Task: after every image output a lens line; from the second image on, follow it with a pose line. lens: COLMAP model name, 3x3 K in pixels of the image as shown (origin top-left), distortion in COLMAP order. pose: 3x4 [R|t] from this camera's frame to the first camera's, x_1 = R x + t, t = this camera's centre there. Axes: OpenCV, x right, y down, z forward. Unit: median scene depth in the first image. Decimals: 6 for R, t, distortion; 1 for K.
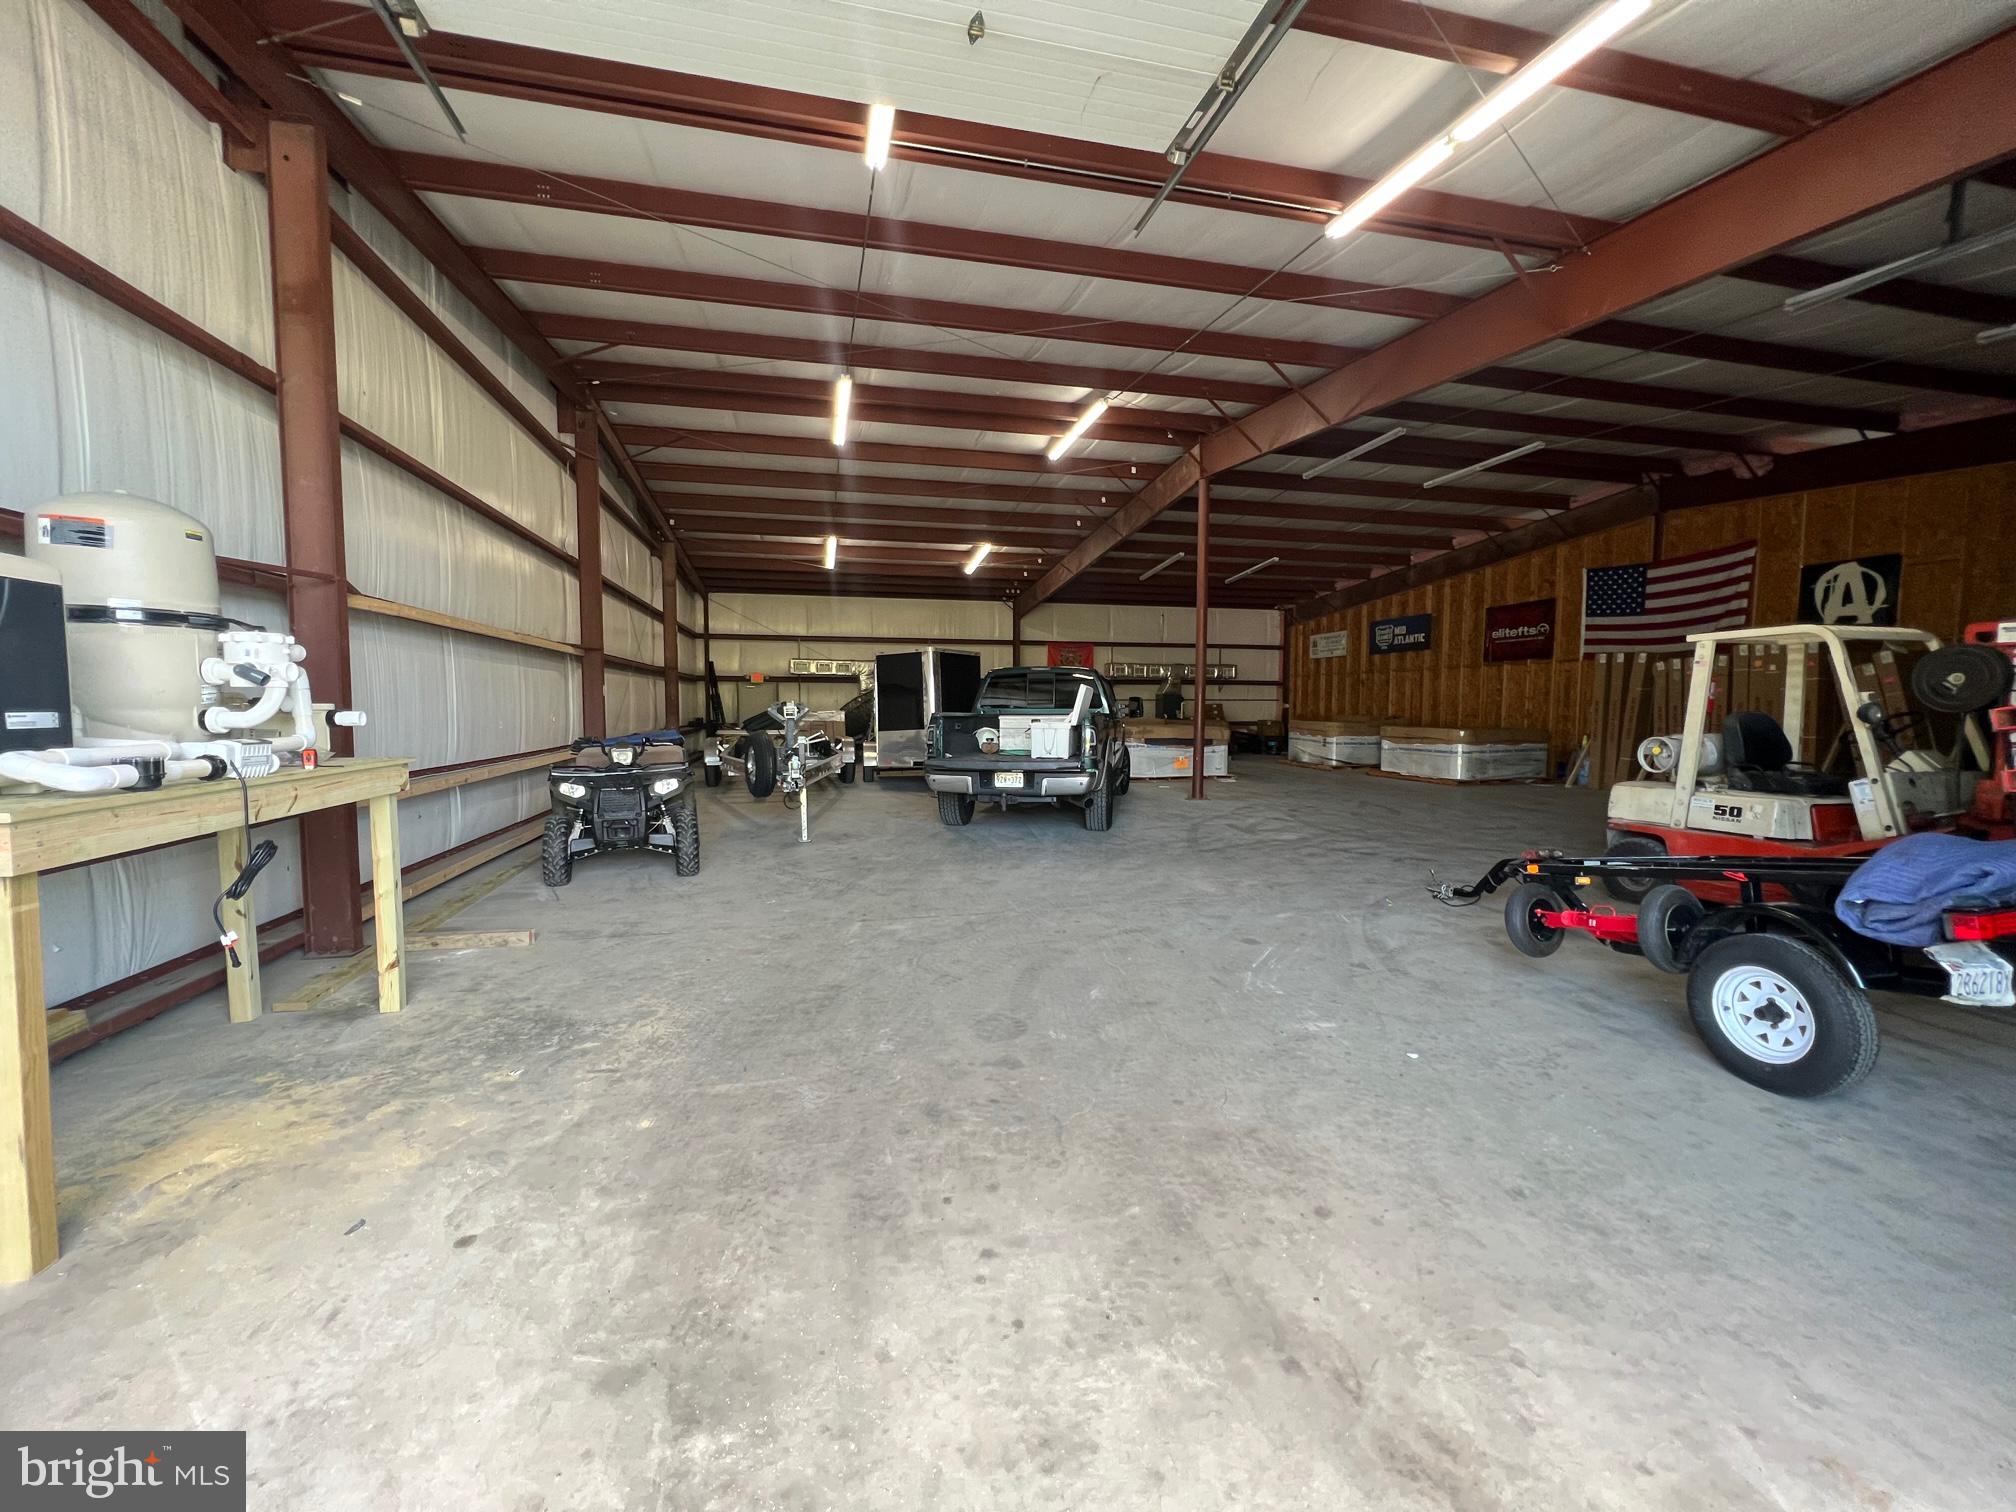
lens RADIAL K [[802.7, 0, 1004.4], [0, 802.7, 755.2], [0, 0, 1]] dist [-0.002421, -0.000047]
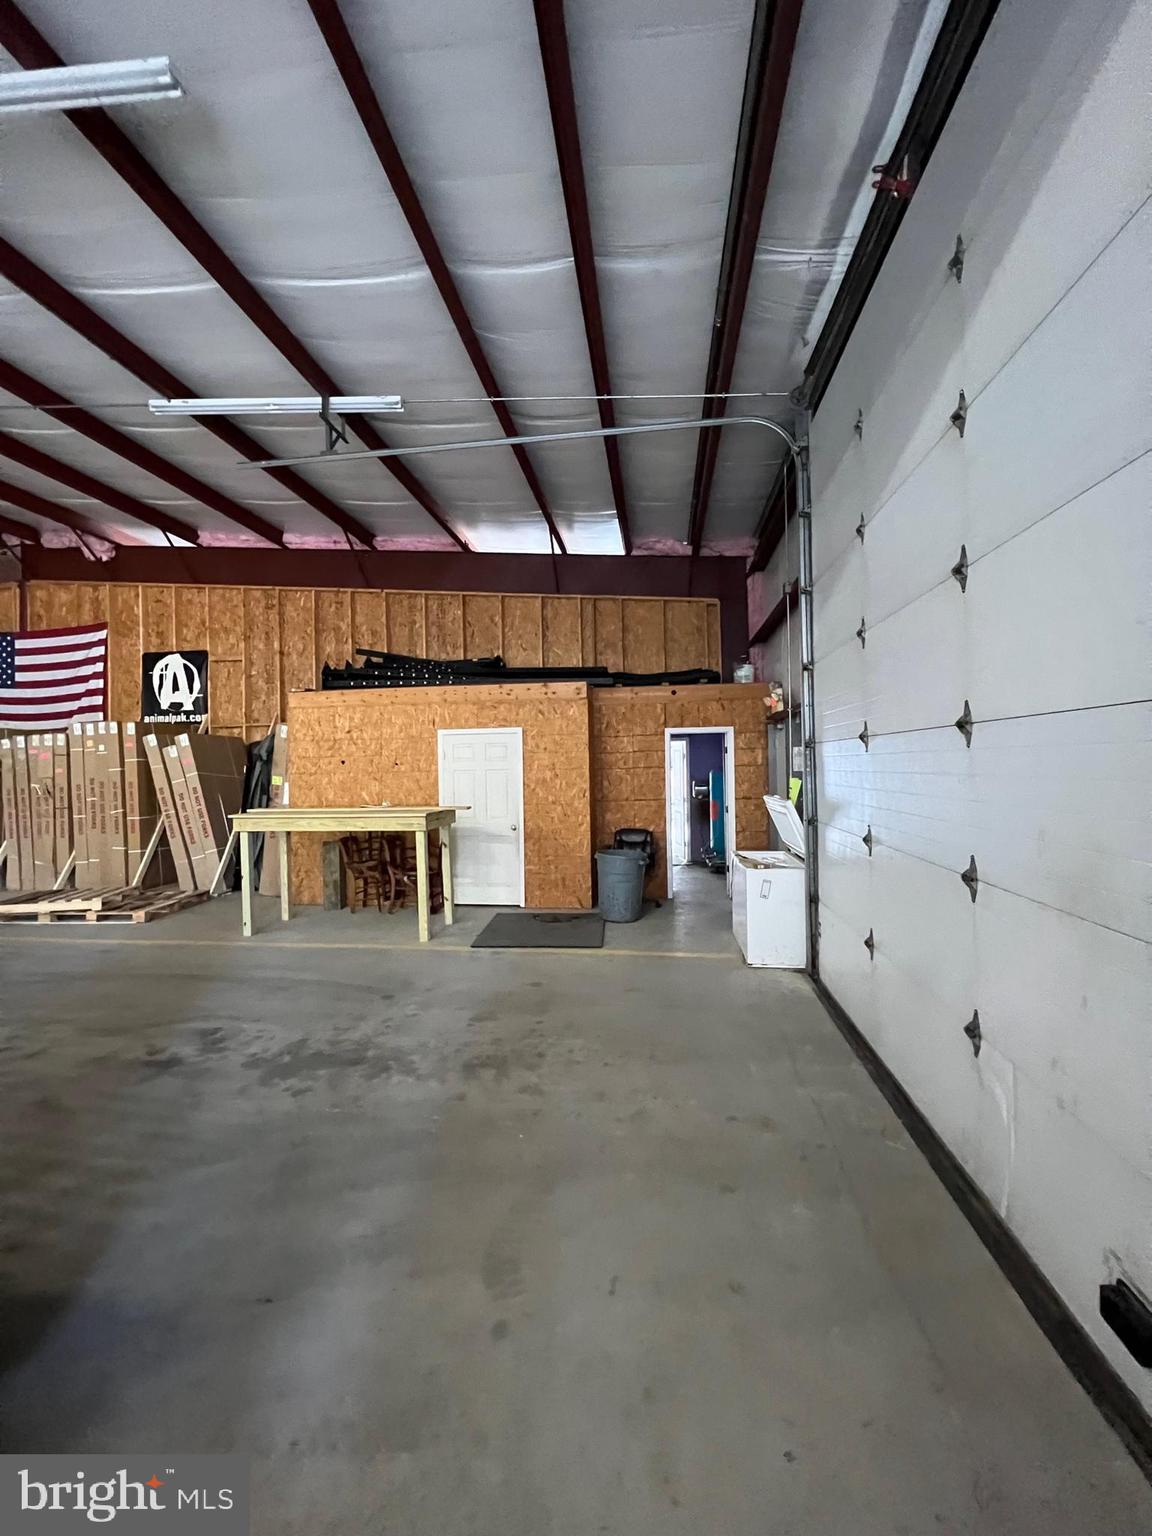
lens RADIAL K [[611.6, 0, 578.5], [0, 611.6, 764.8], [0, 0, 1]] dist [-0.002421, -0.000047]
pose [[0.354765, -0.008472, 0.934917, 0.594665], [0.078936, 0.996660, -0.020922, -0.035086], [-0.931617, 0.081221, 0.354249, 0.252528]]
